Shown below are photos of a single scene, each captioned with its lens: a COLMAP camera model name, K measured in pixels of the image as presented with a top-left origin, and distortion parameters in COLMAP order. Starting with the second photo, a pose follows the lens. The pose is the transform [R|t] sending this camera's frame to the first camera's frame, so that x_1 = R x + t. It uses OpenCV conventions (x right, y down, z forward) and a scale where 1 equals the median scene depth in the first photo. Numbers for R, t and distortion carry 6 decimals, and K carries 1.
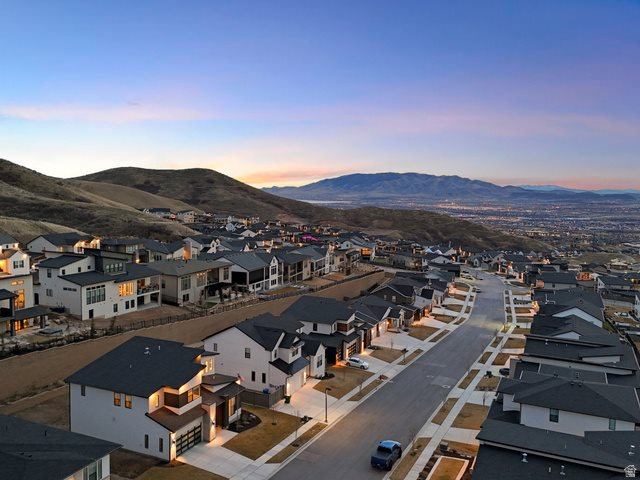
lens RADIAL K [[548.1, 0, 320.0], [0, 548.1, 240.0], [0, 0, 1]] dist [0.100586, -0.121608]
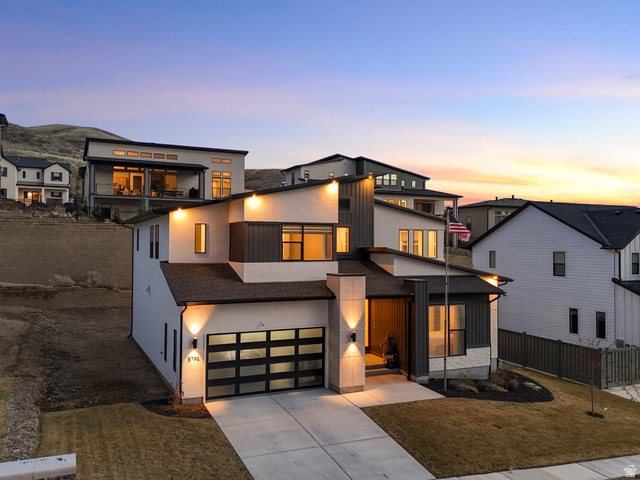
lens RADIAL K [[548.1, 0, 320.0], [0, 548.1, 240.0], [0, 0, 1]] dist [0.100586, -0.121608]
pose [[0.760207, -0.020621, -0.649354, 0.003171], [-0.052796, 0.994229, -0.093382, 0.291888], [0.647532, 0.105274, 0.754732, 0.707005]]
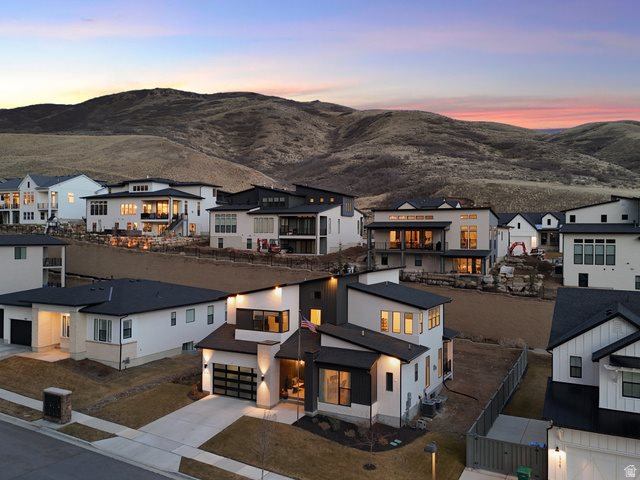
lens RADIAL K [[548.1, 0, 320.0], [0, 548.1, 240.0], [0, 0, 1]] dist [0.100586, -0.121608]
pose [[-0.056012, -0.012630, -0.998350, 0.376577], [-0.100759, 0.994887, -0.006933, 0.173987], [0.993333, 0.100204, -0.056998, 1.033513]]
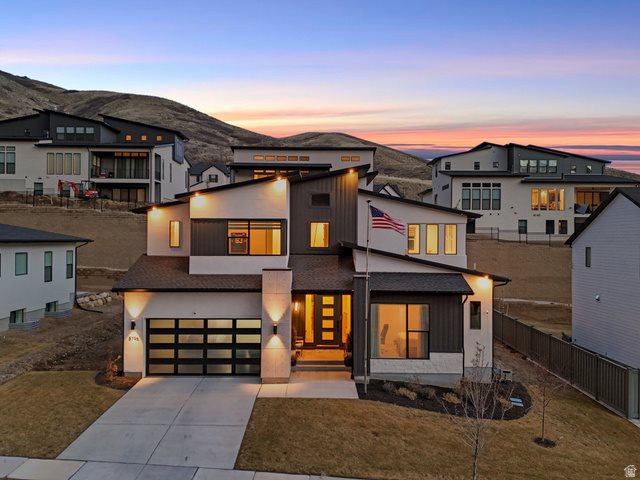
lens RADIAL K [[548.1, 0, 320.0], [0, 548.1, 240.0], [0, 0, 1]] dist [0.100586, -0.121608]
pose [[0.418528, -0.014369, -0.908090, 0.114288], [-0.083581, 0.995022, -0.054267, 0.279892], [0.904350, 0.098612, 0.415244, 0.844723]]
